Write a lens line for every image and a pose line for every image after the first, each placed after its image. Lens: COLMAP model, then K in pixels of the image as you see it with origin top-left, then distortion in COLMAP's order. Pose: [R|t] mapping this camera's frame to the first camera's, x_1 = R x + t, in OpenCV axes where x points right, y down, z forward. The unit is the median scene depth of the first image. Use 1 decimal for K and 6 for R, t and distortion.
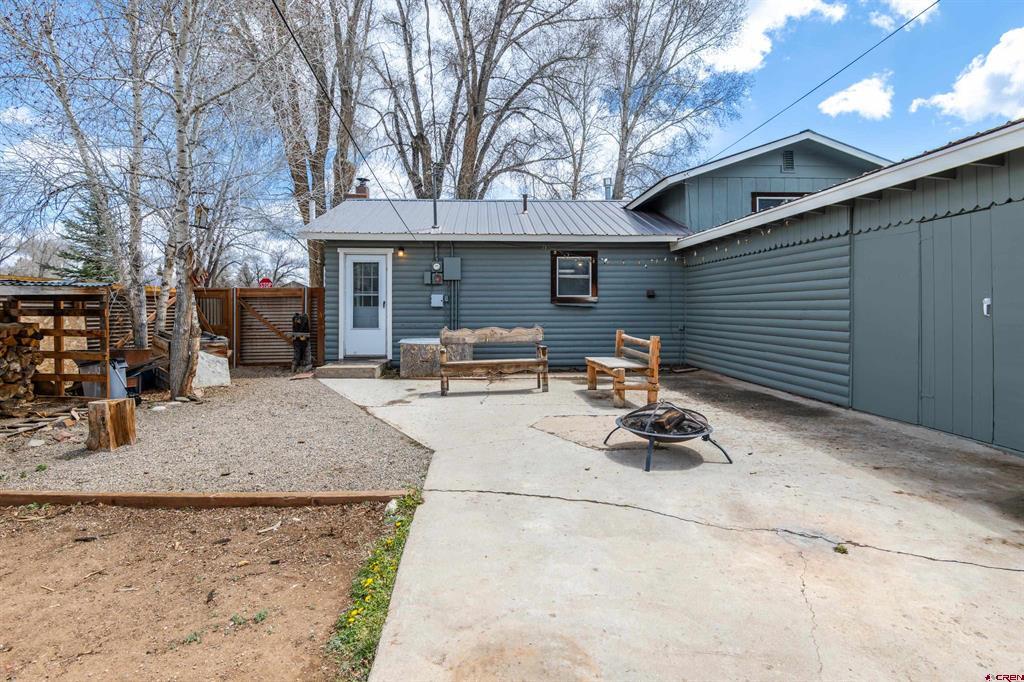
lens RADIAL K [[471.0, 0, 507.5], [0, 471.0, 306.4], [0, 0, 1]] dist [0.001232, -0.004661]
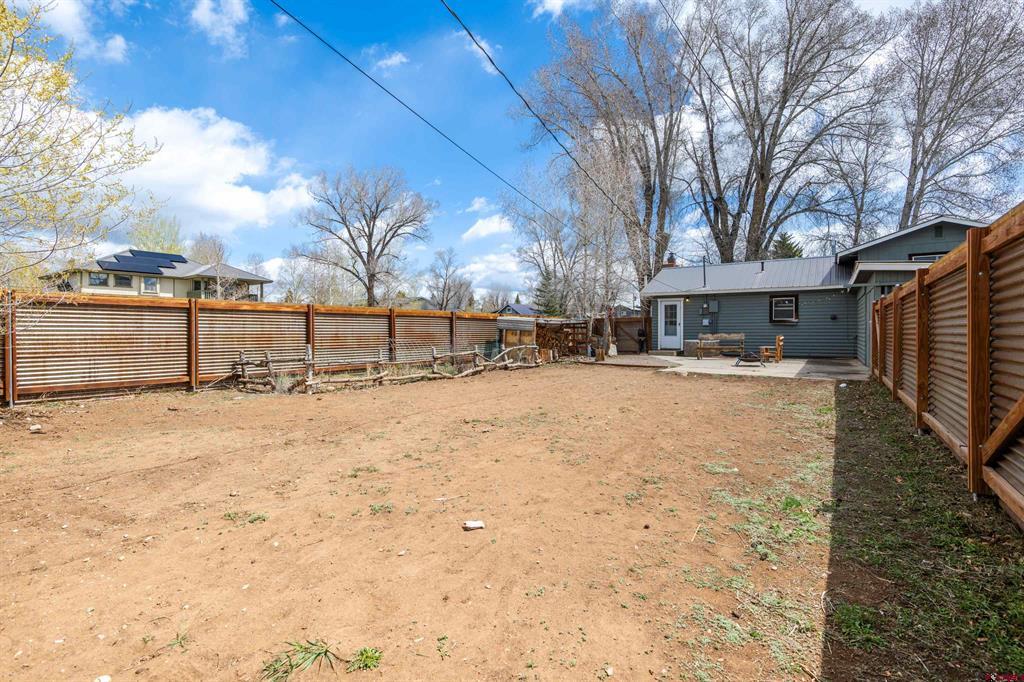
lens RADIAL K [[471.0, 0, 487.5], [0, 471.0, 332.7], [0, 0, 1]] dist [0.001232, -0.004661]
pose [[0.768441, 0.002302, -0.639917, 0.434648], [0.006081, 0.999922, 0.010899, 0.004508], [0.639892, -0.012266, 0.768367, -1.192797]]
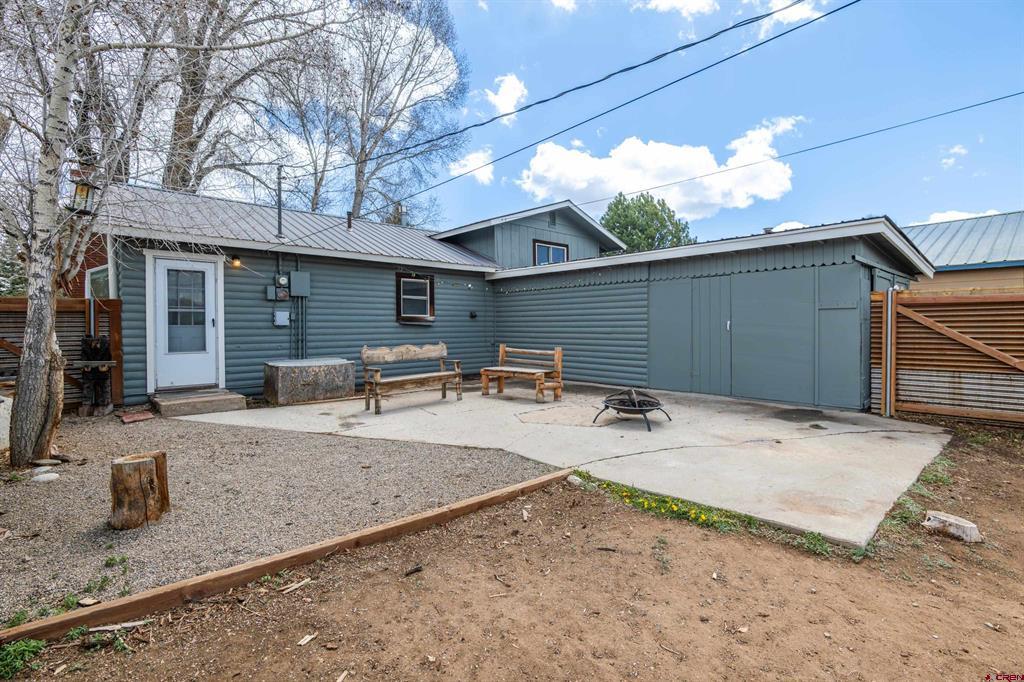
lens RADIAL K [[471.0, 0, 492.2], [0, 471.0, 329.3], [0, 0, 1]] dist [0.001232, -0.004661]
pose [[0.772704, -0.005172, 0.634745, -0.411288], [-0.001209, 0.999953, 0.009620, -0.000916], [-0.634765, -0.008201, 0.772662, 0.049031]]
